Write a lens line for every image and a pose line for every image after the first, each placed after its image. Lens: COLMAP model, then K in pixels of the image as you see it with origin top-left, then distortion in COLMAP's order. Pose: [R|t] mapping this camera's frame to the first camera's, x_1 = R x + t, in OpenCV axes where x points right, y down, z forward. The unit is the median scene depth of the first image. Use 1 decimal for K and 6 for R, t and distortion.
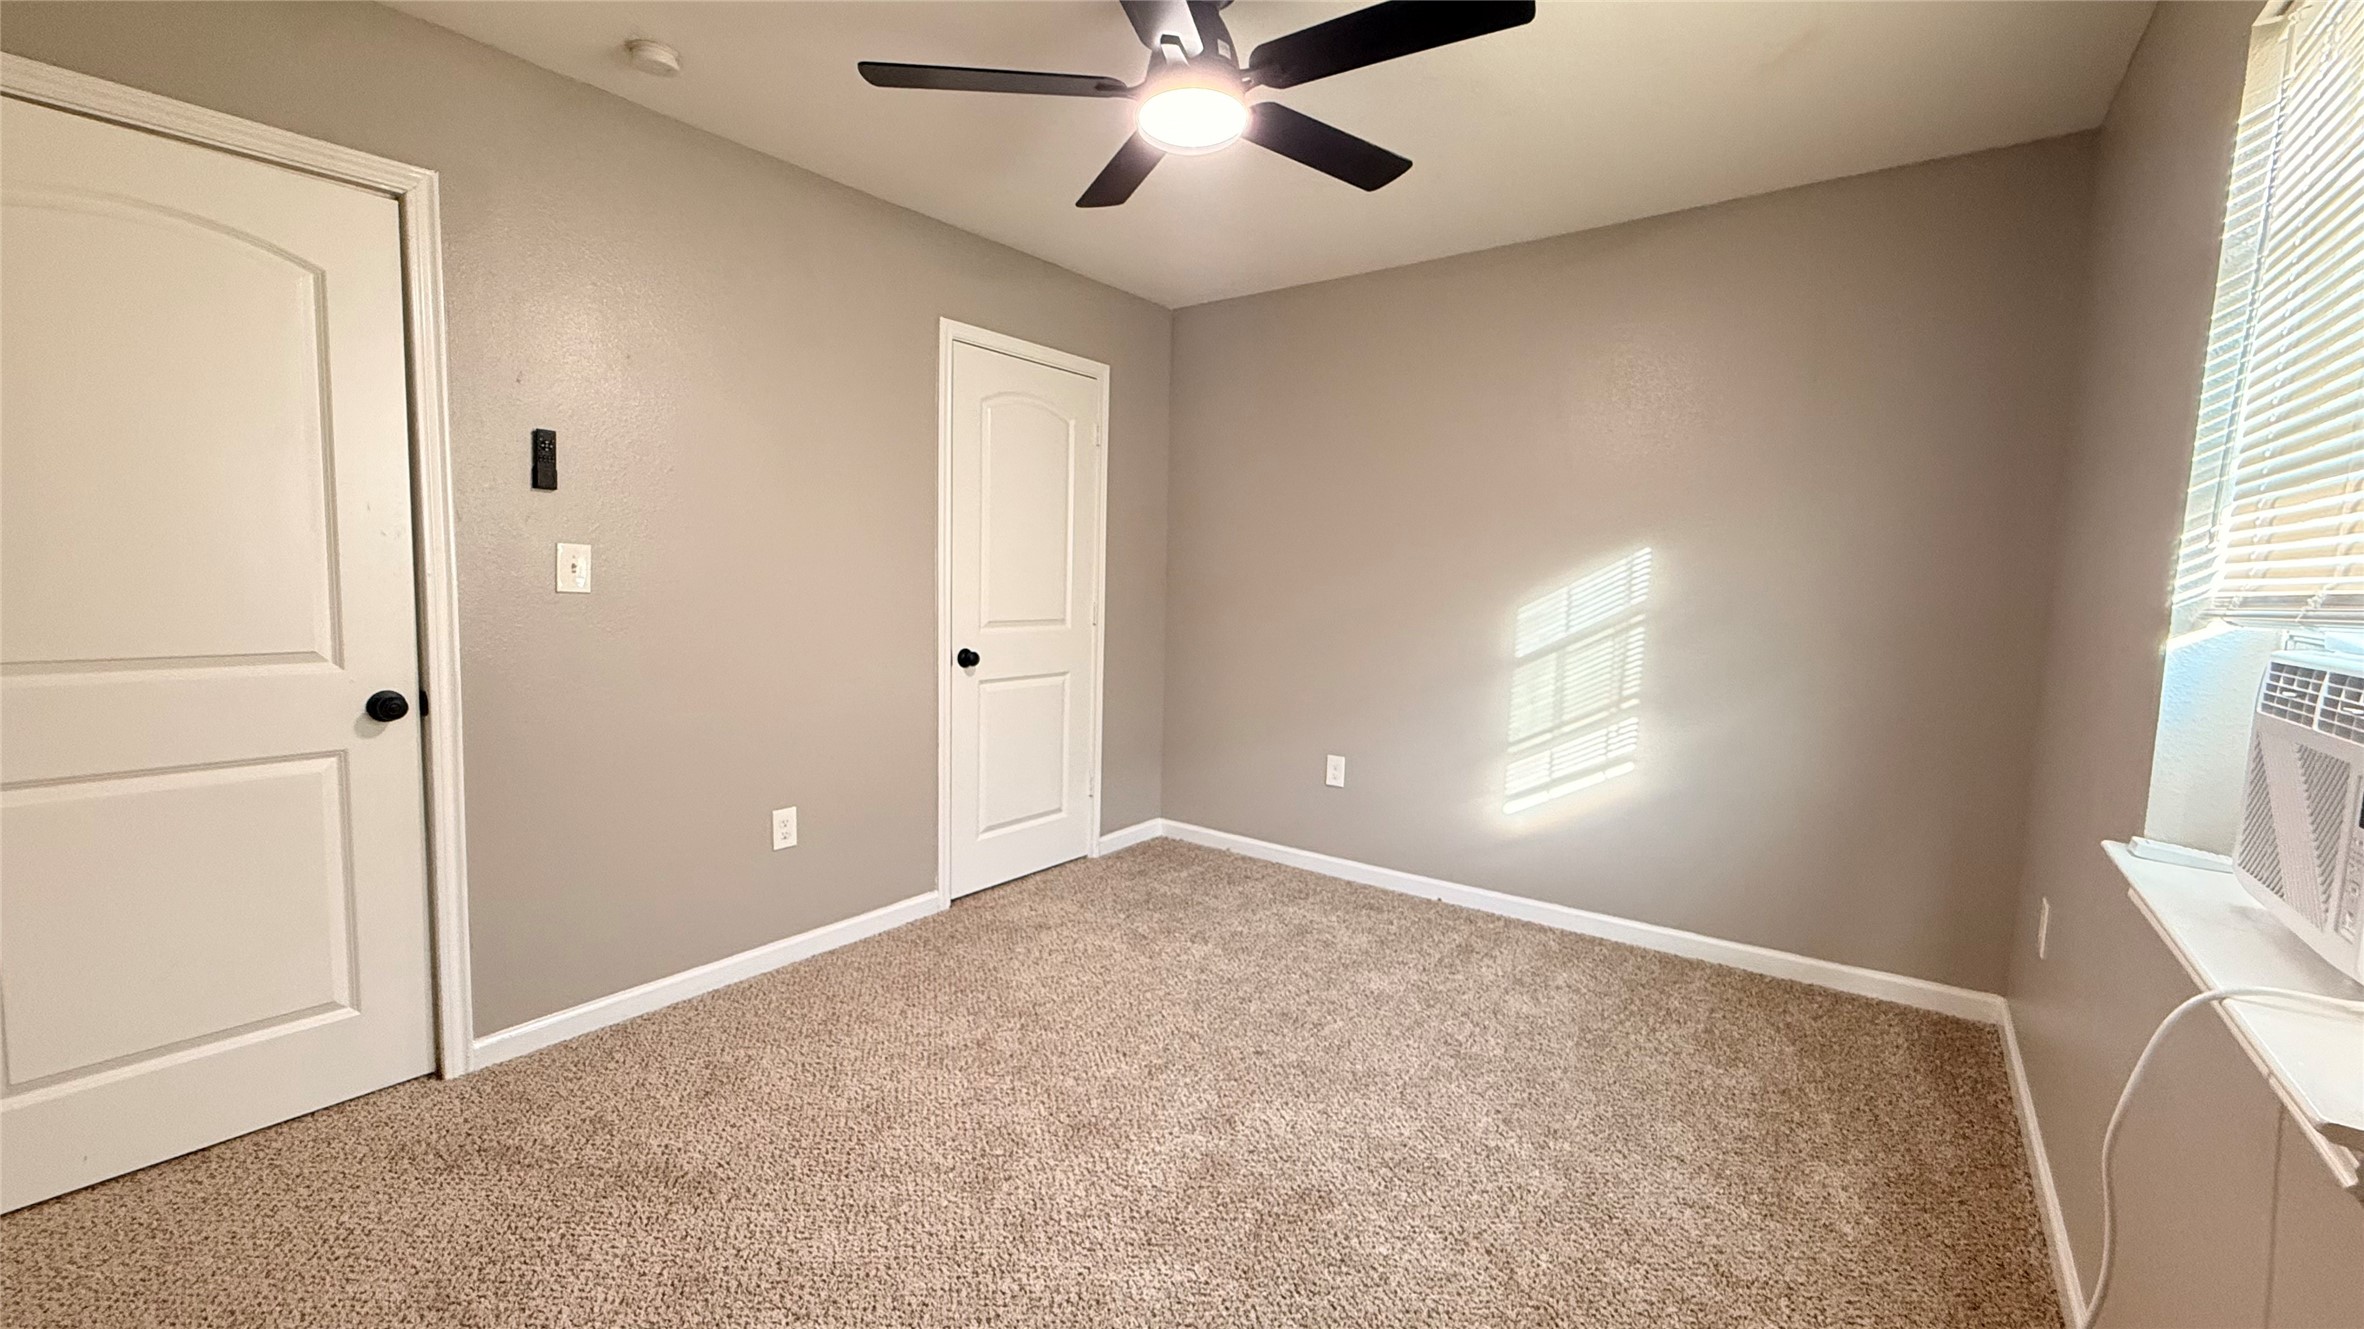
lens RADIAL K [[944.3, 0, 1169.8], [0, 944.3, 660.7], [0, 0, 1]] dist [0.012095, 0.000411]
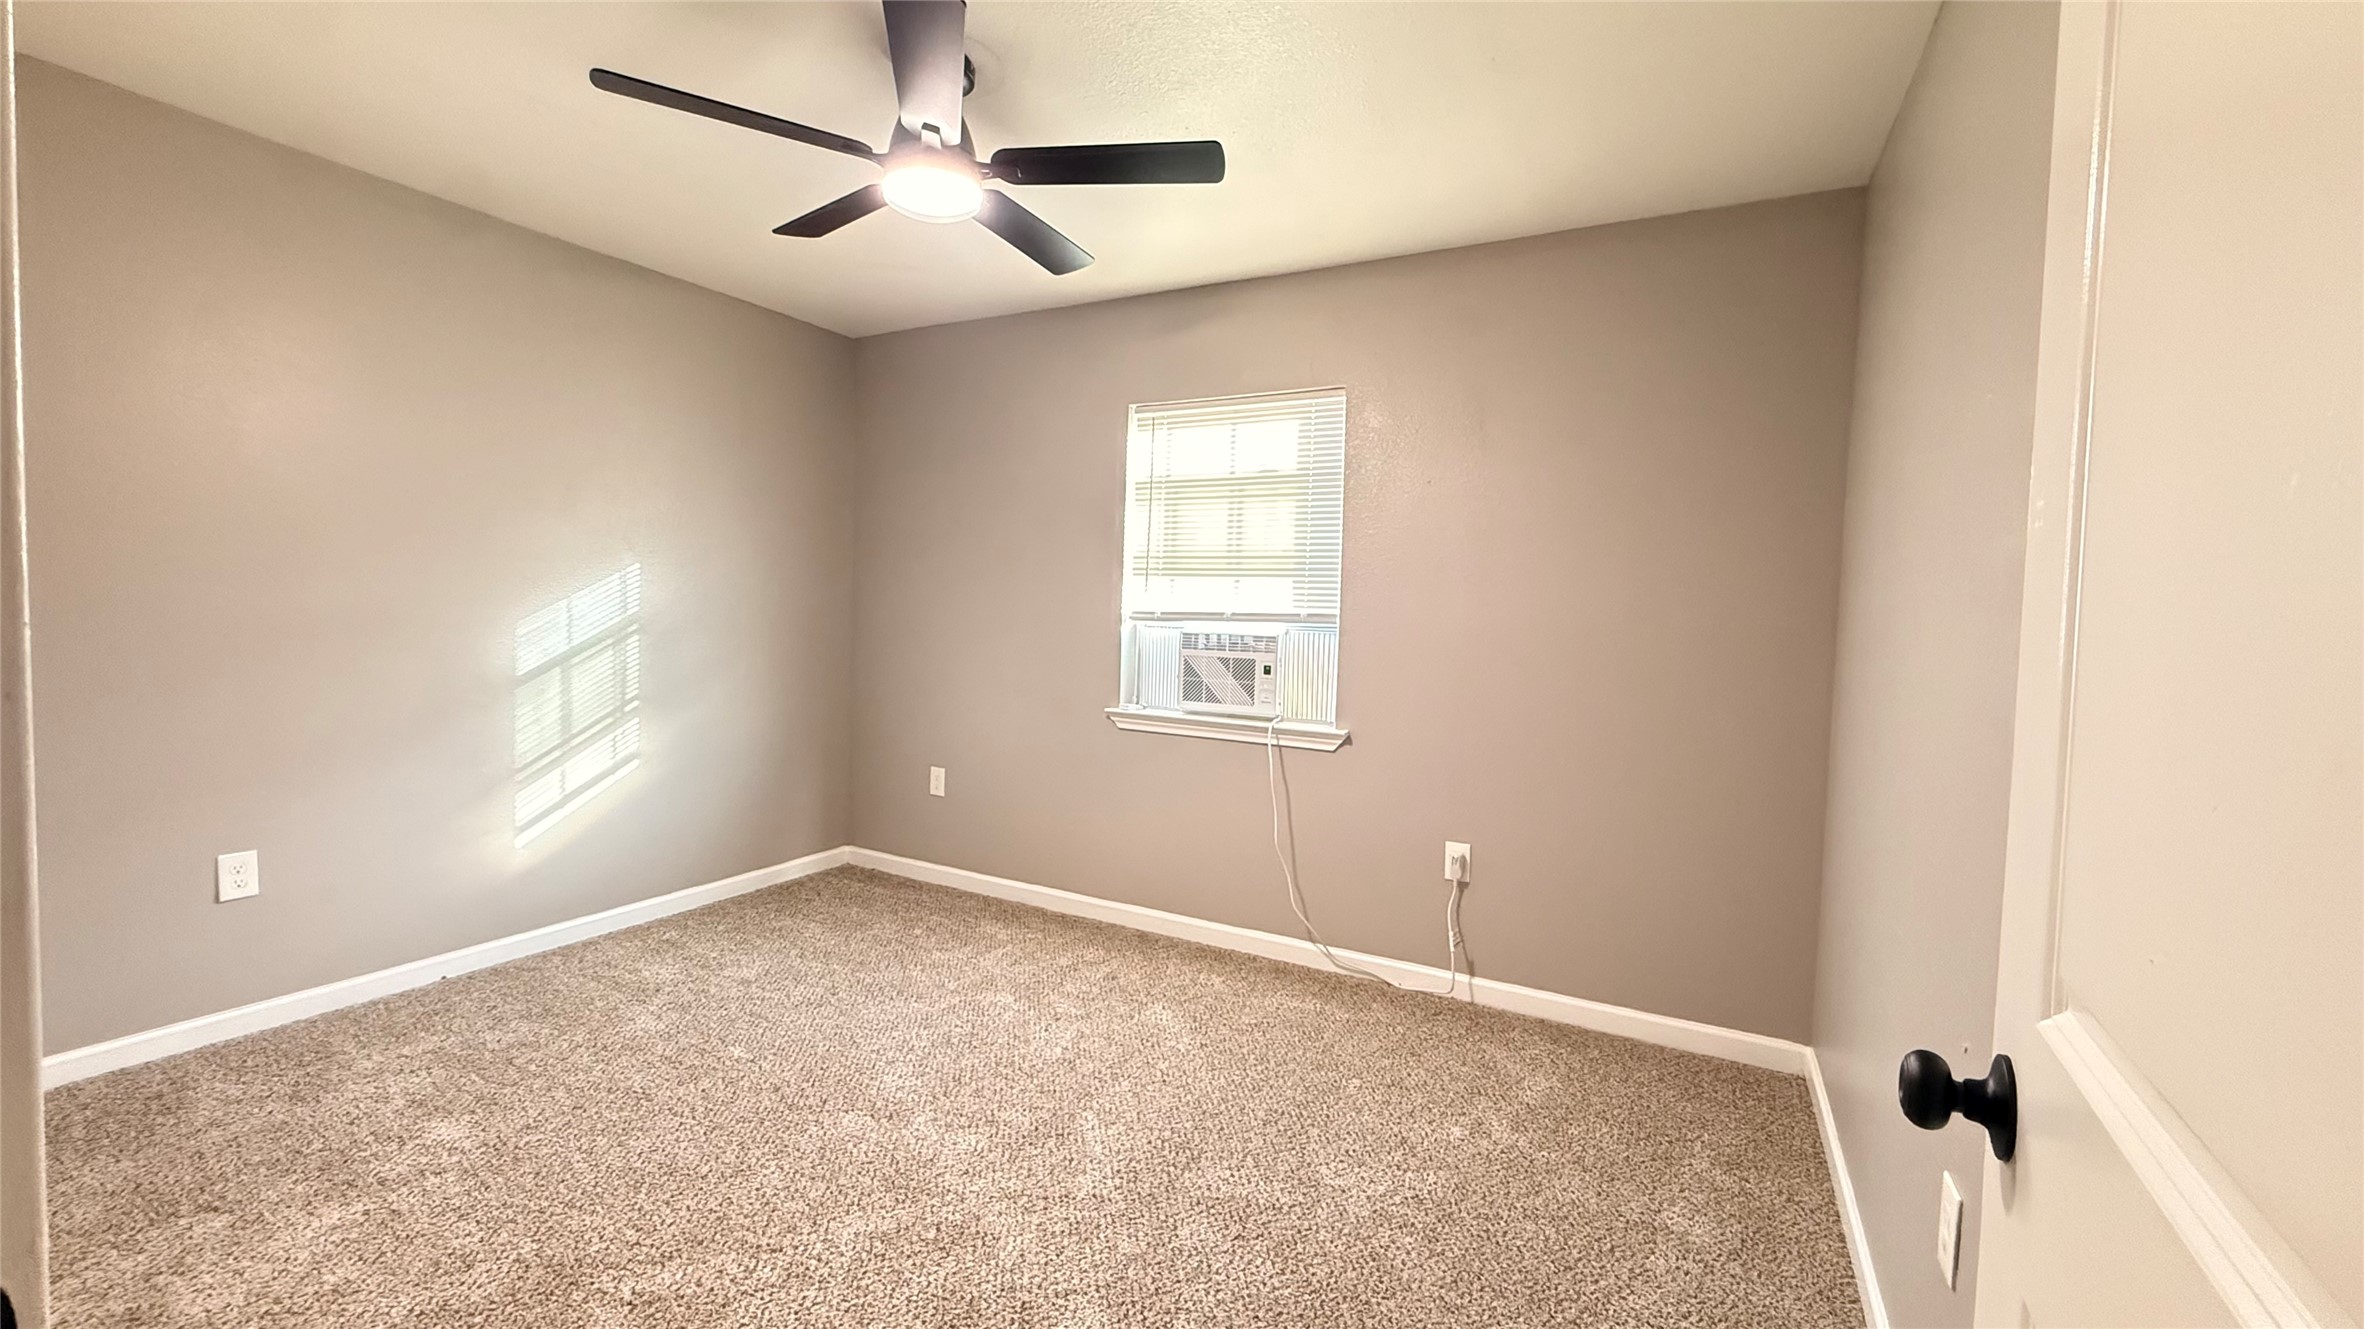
lens RADIAL K [[944.3, 0, 1169.8], [0, 944.3, 660.7], [0, 0, 1]] dist [0.012095, 0.000411]
pose [[-0.122417, -0.079725, 0.989272, -0.658078], [0.058581, 0.994450, 0.087391, -0.064868], [-0.990748, 0.068651, -0.117067, 0.504177]]
